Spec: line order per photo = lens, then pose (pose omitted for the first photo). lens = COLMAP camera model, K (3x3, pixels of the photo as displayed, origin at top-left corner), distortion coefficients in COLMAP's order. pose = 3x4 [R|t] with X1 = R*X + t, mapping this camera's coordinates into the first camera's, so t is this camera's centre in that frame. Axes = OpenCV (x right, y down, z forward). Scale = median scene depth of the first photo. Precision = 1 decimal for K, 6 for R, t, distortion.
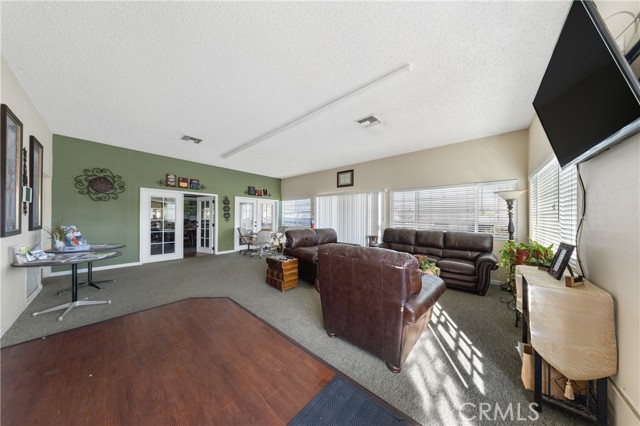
lens RADIAL K [[188.8, 0, 322.1], [0, 188.8, 214.1], [0, 0, 1]] dist [0.014059, -0.000015]
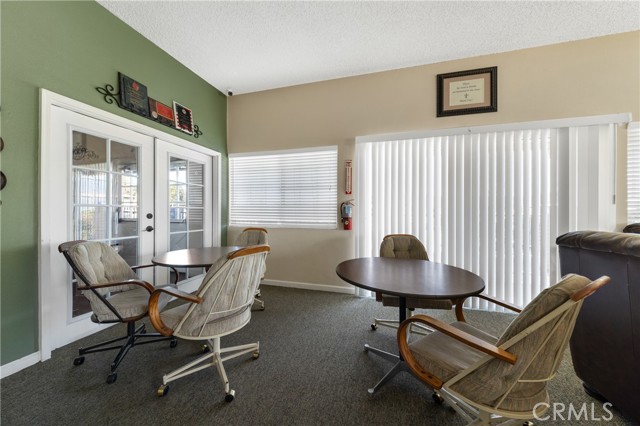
lens RADIAL K [[221.7, 0, 314.8], [0, 221.7, 213.4], [0, 0, 1]] dist [0.000277, 0.000014]
pose [[0.903796, 0.003397, 0.427950, -0.324099], [-0.003940, 0.999992, 0.000382, 0.049606], [-0.427945, -0.002032, 0.903802, 0.717244]]
